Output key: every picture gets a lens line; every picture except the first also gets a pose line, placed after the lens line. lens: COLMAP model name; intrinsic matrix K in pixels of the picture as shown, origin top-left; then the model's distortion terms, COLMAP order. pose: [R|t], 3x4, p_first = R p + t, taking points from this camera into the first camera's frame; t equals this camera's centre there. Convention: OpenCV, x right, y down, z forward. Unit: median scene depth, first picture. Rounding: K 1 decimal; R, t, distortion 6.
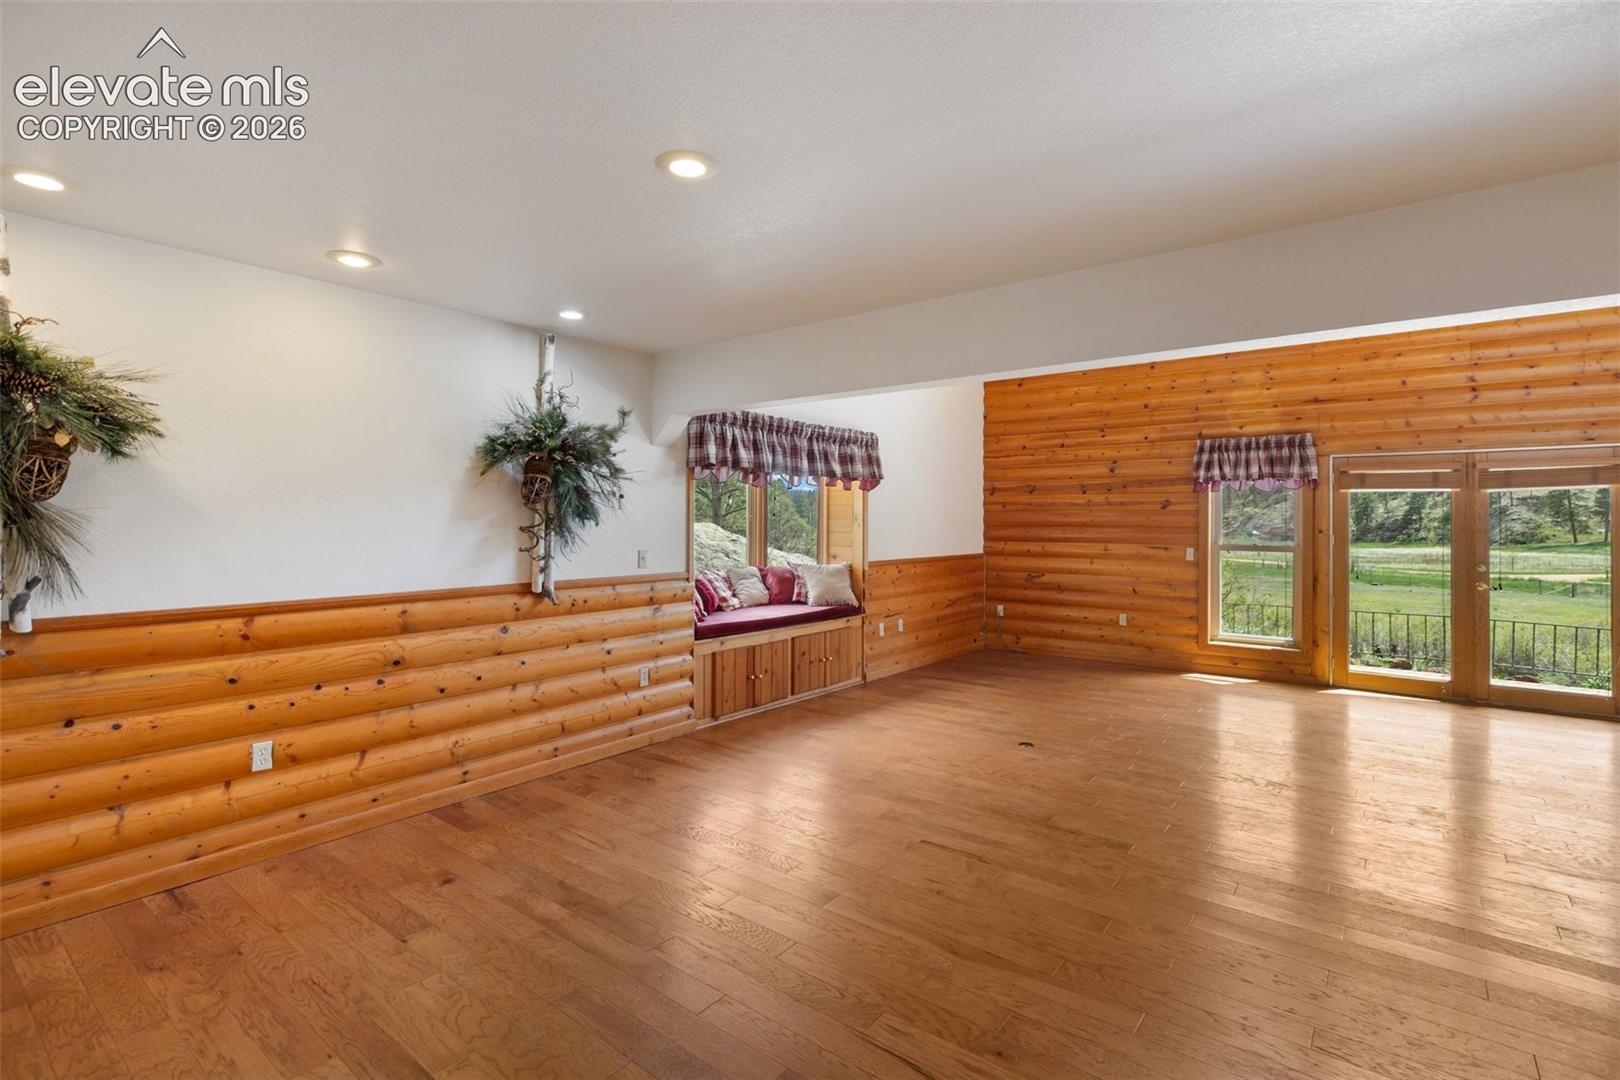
lens RADIAL K [[755.0, 0, 814.7], [0, 755.0, 506.9], [0, 0, 1]] dist [0.001123, -0.000054]
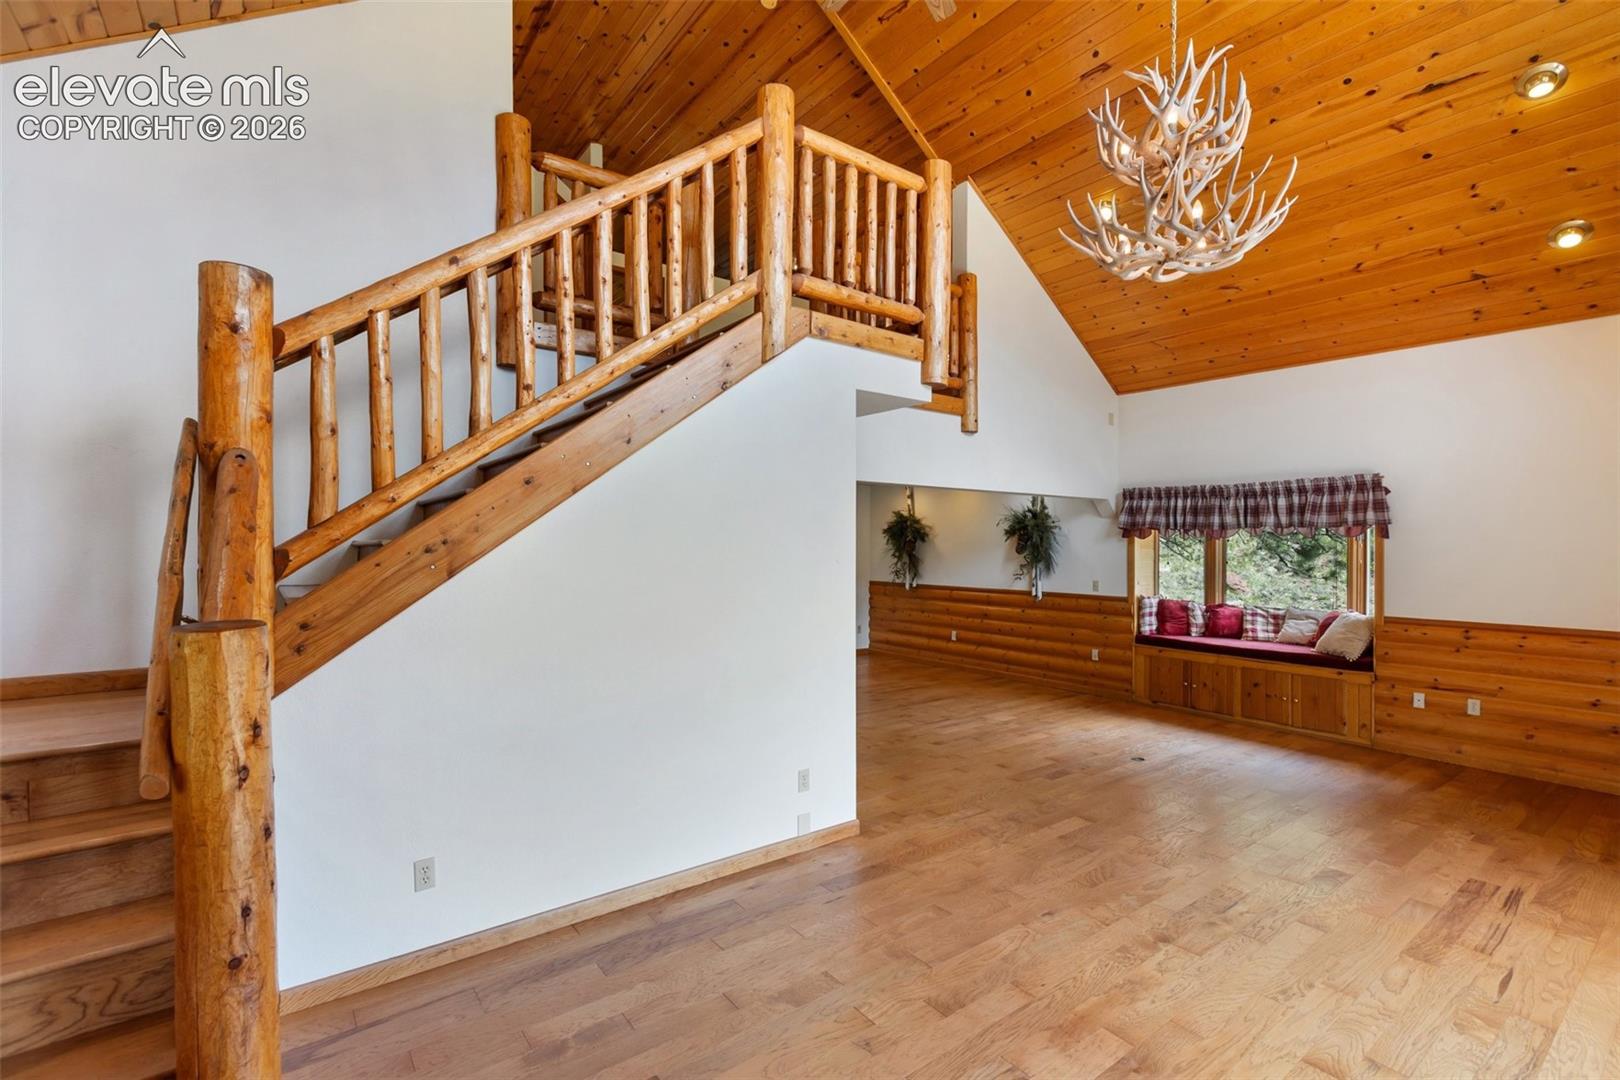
lens RADIAL K [[735.2, 0, 814.0], [0, 735.2, 517.6], [0, 0, 1]] dist [0.000378, 0.000351]
pose [[-0.260755, -0.039894, -0.964580, 1.762283], [0.009954, 0.998982, -0.044008, -0.020959], [0.965354, -0.021077, -0.260093, 0.932300]]
